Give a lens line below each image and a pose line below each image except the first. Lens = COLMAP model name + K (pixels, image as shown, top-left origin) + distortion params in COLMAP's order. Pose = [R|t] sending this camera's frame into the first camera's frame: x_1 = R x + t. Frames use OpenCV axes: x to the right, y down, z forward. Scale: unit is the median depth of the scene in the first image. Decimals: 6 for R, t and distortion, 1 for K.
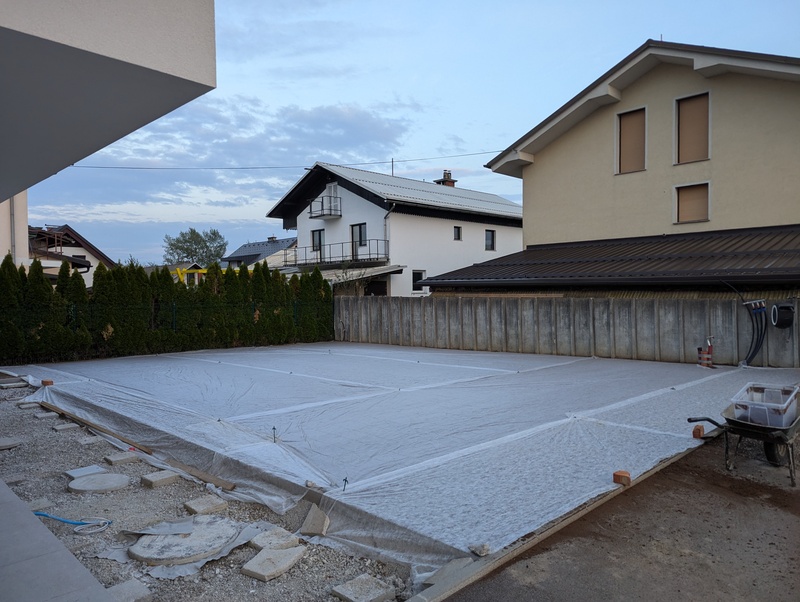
lens RADIAL K [[574.9, 0, 407.5], [0, 574.9, 315.7], [0, 0, 1]] dist [0.061228, -0.042115]
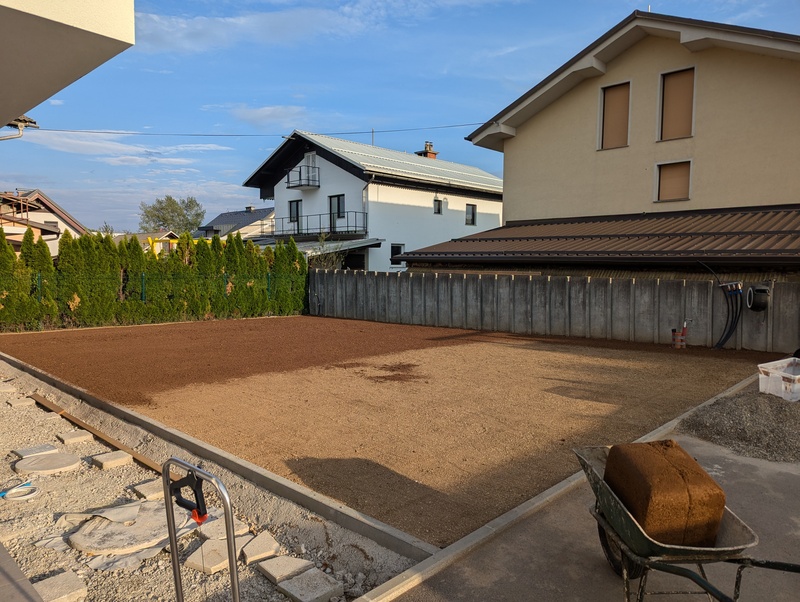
lens RADIAL K [[574.9, 0, 398.9], [0, 574.9, 315.6], [0, 0, 1]] dist [0.061228, -0.042115]
pose [[0.999666, 0.016741, 0.019694, 0.008108], [-0.017639, 0.998771, 0.046327, -0.003420], [-0.018894, -0.046659, 0.998732, 0.012157]]
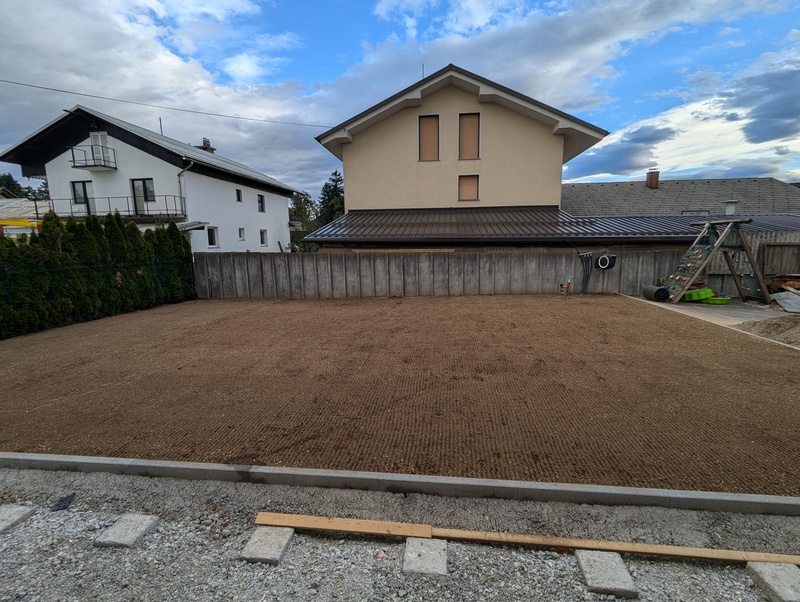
lens RADIAL K [[382.2, 0, 412.1], [0, 382.2, 311.7], [0, 0, 1]] dist [-0.001879, 0.000566]
pose [[0.774947, -0.112480, 0.621937, -0.279661], [0.029908, 0.989460, 0.141682, -0.017875], [-0.631319, -0.091195, 0.770143, 0.291224]]
